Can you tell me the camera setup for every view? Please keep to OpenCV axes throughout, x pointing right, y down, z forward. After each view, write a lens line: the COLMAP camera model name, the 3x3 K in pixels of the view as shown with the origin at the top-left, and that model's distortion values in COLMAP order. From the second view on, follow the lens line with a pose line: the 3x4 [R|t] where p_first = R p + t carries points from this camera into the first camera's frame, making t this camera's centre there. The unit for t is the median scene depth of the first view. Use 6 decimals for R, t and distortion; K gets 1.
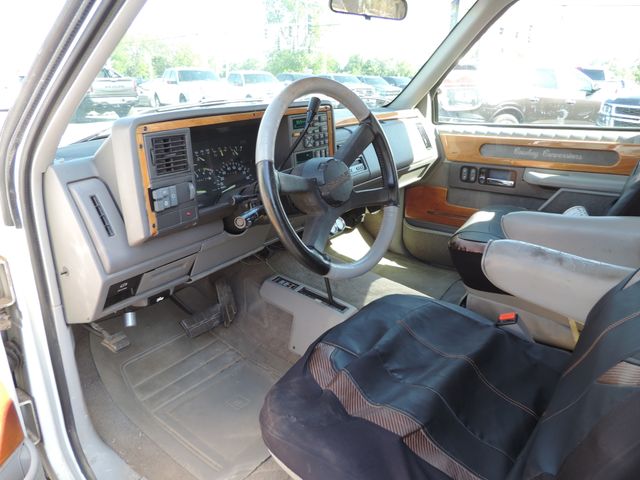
lens RADIAL K [[456.4, 0, 322.9], [0, 456.4, 239.6], [0, 0, 1]] dist [-0.019848, 0.001256]
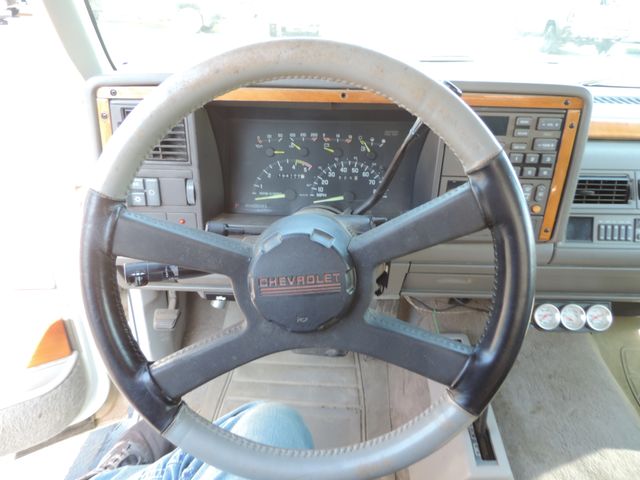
lens RADIAL K [[456.4, 0, 322.9], [0, 456.4, 239.6], [0, 0, 1]] dist [-0.019848, 0.001256]
pose [[0.575231, 0.407564, -0.709226, 0.271734], [-0.307427, 0.911186, 0.274278, -0.236564], [0.758022, 0.060262, 0.649439, 0.581666]]
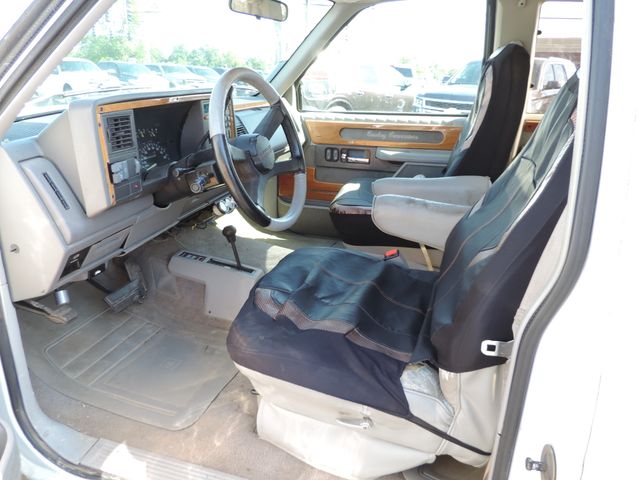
lens RADIAL K [[454.9, 0, 329.6], [0, 454.9, 241.7], [0, 0, 1]] dist [-0.042127, 0.000254]
pose [[0.932853, -0.093490, 0.347916, -0.203177], [0.085783, 0.995607, 0.037527, 0.064019], [-0.349896, -0.005162, 0.936774, -0.170838]]
